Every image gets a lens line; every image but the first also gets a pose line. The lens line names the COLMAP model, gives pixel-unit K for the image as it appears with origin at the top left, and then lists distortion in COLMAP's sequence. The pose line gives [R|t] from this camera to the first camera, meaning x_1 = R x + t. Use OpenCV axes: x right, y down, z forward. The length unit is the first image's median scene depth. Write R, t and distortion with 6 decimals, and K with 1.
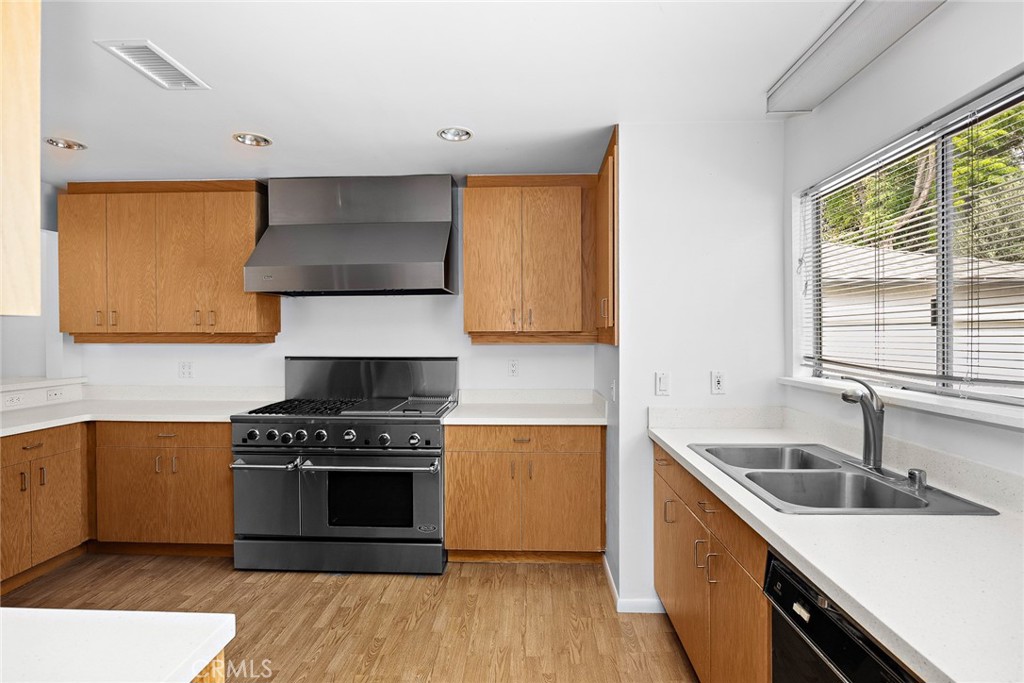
lens RADIAL K [[495.6, 0, 507.2], [0, 495.6, 342.2], [0, 0, 1]] dist [-0.002146, 0.000321]
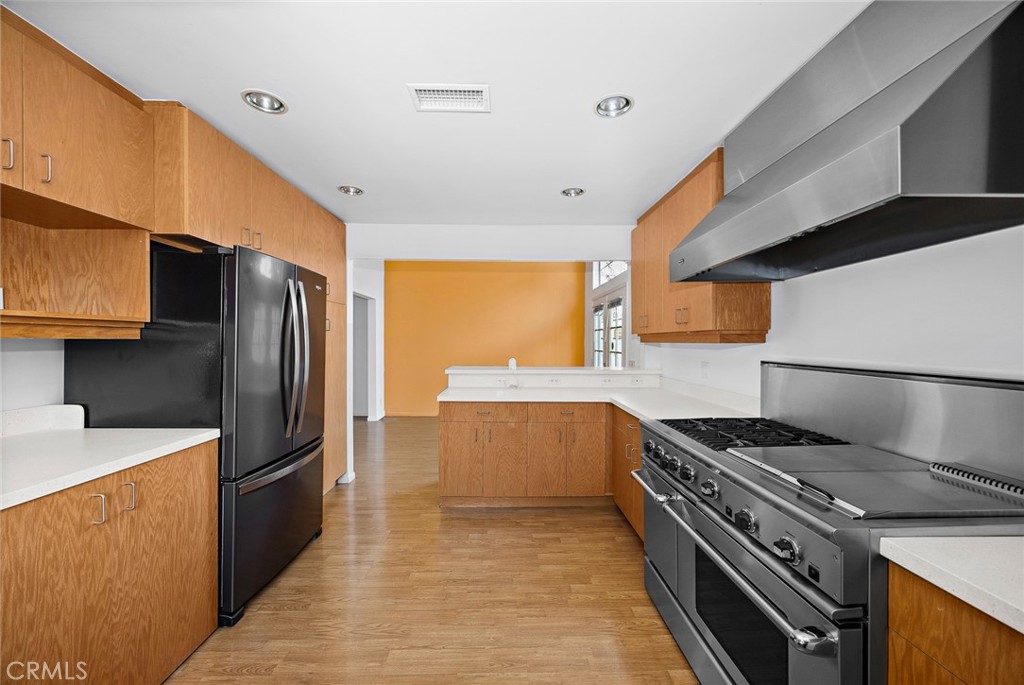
lens RADIAL K [[393.6, 0, 513.3], [0, 393.6, 340.8], [0, 0, 1]] dist [-0.006495, -0.000456]
pose [[0.060588, -0.000112, -0.998163, 0.163682], [-0.006935, 0.999976, -0.000533, 0.001045], [0.998139, 0.006955, 0.060586, 0.718517]]
